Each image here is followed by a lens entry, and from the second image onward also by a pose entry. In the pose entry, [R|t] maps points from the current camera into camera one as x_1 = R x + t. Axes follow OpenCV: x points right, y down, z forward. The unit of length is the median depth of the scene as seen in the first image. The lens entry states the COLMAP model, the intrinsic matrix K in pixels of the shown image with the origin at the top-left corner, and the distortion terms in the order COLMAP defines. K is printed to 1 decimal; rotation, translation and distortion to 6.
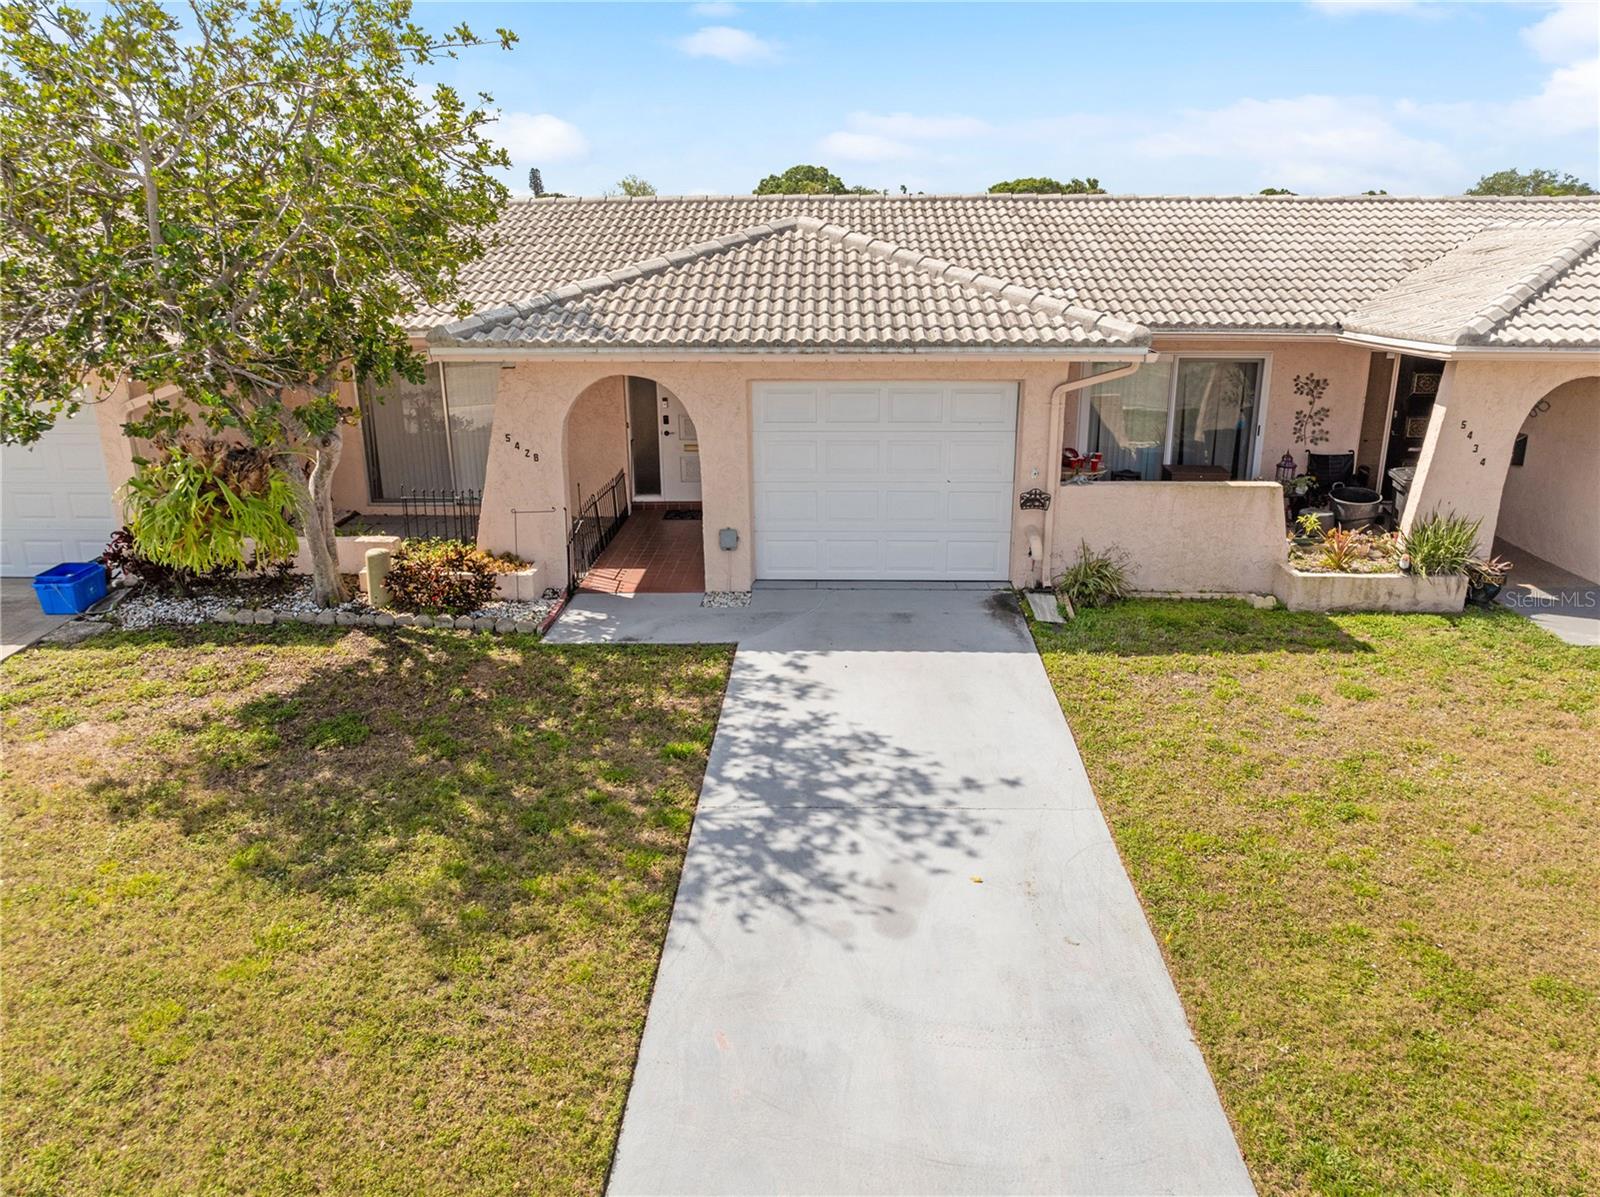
lens RADIAL K [[1127.0, 0, 807.5], [0, 1127.0, 589.5], [0, 0, 1]] dist [-0.033421, 0.002098]
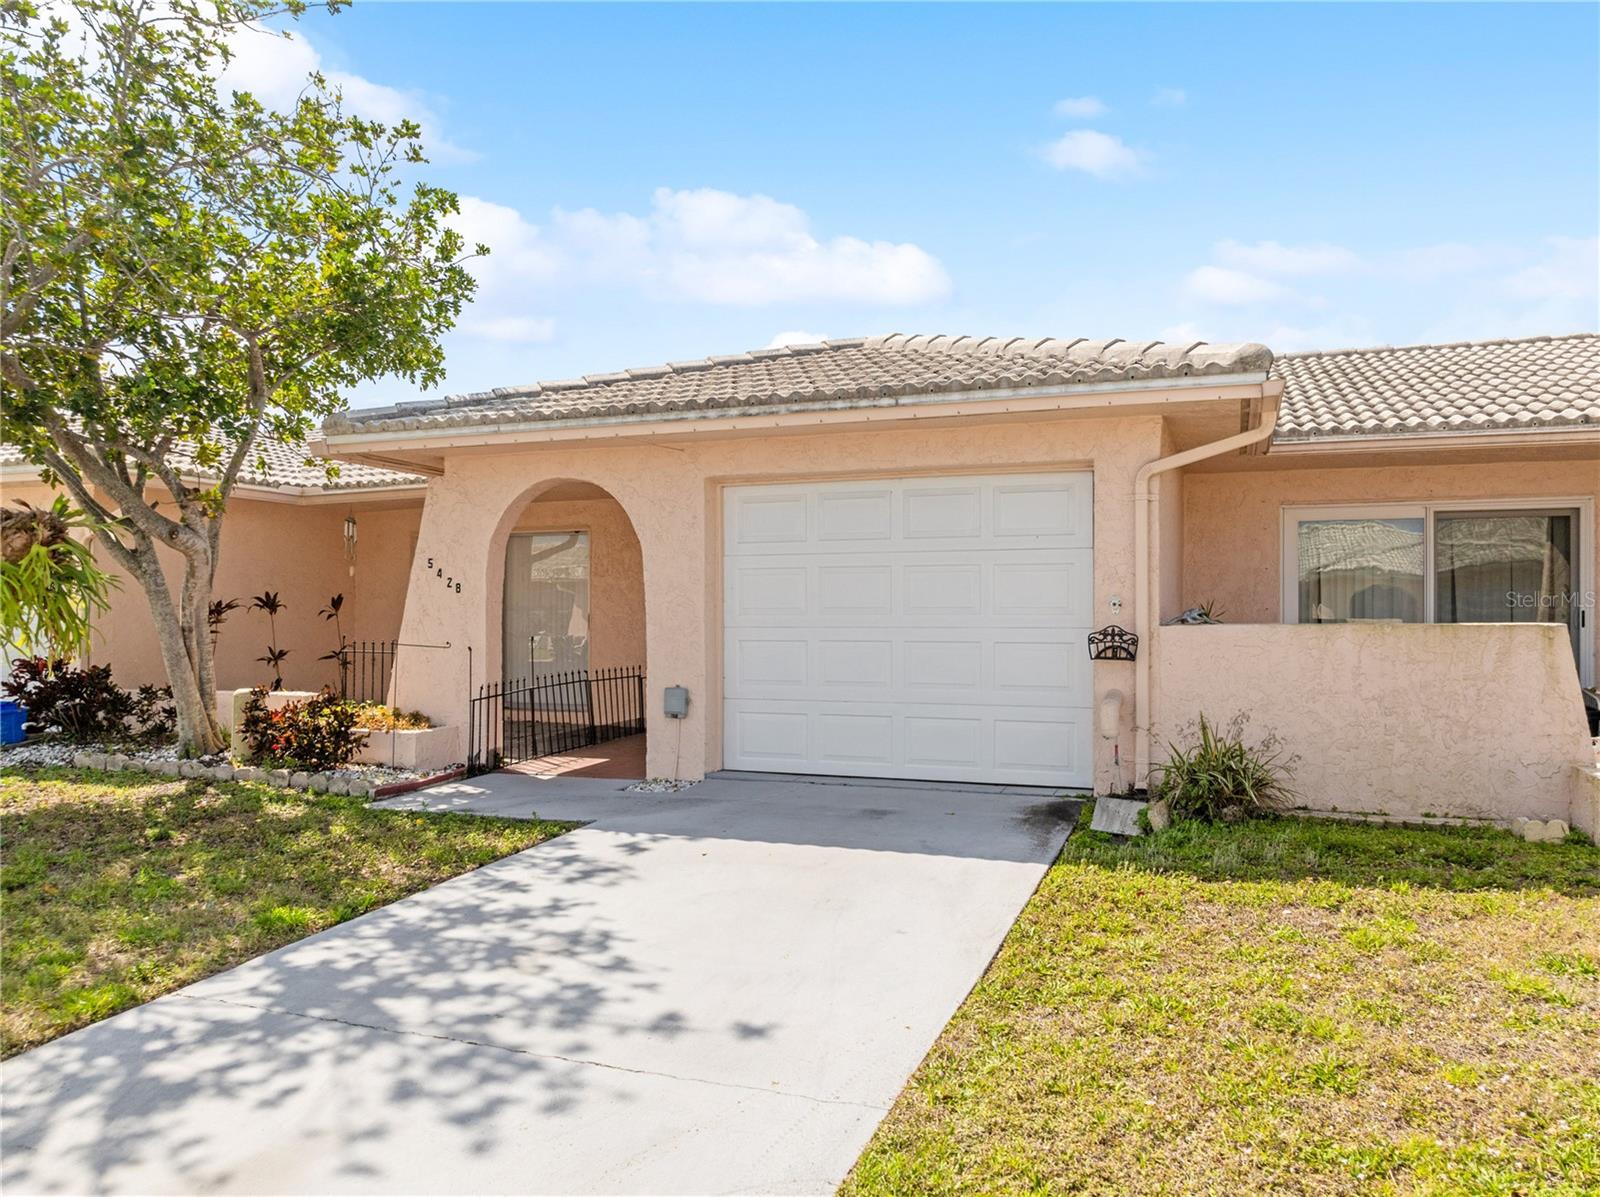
lens RADIAL K [[1158.0, 0, 800.0], [0, 1158.0, 598.5], [0, 0, 1]] dist [-0.069738, 0.040418]
pose [[0.948874, 0.001722, -0.315651, 0.260376], [-0.095581, 0.954607, -0.282118, 0.100107], [0.300836, 0.297864, 0.905966, 0.400526]]
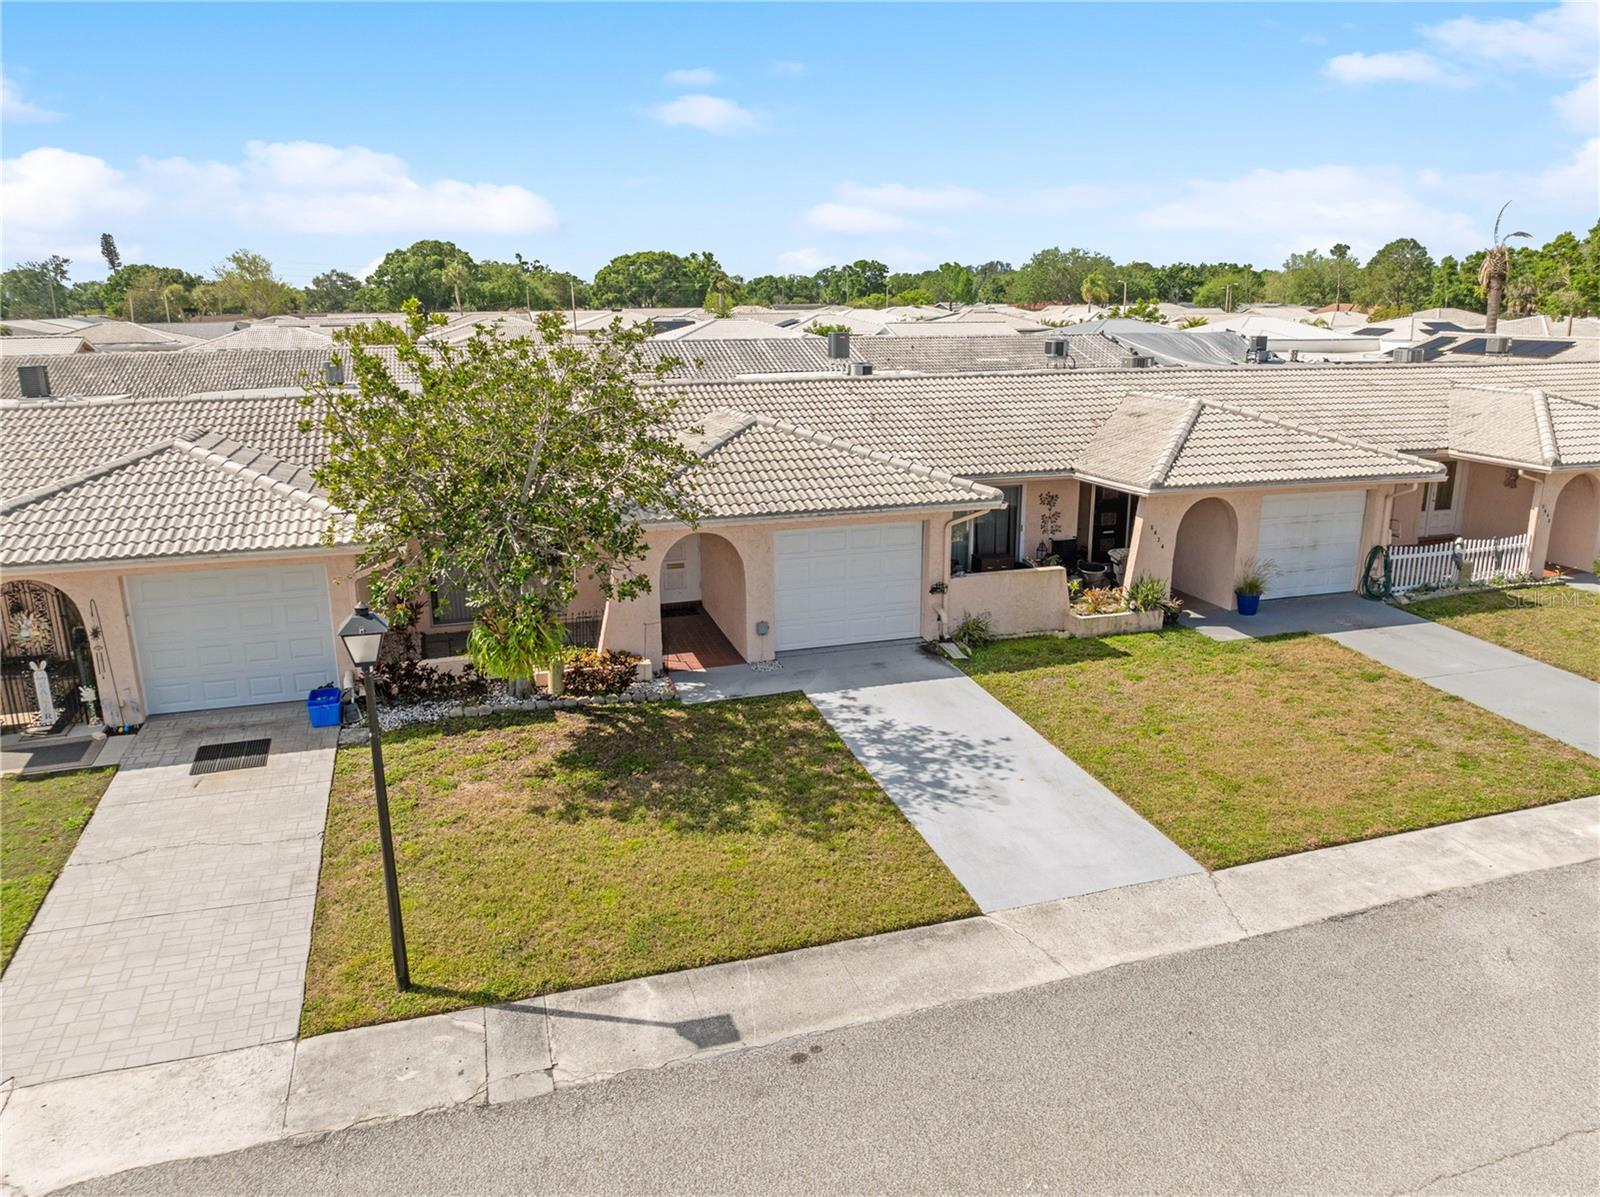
lens RADIAL K [[1101.3, 0, 800.0], [0, 1101.3, 598.5], [0, 0, 1]] dist [-0.026031, -0.000535]
pose [[0.947614, -0.087991, 0.307058, -0.558896], [0.100044, 0.994701, -0.023703, -0.050109], [-0.303345, 0.053181, 0.951395, -0.573241]]
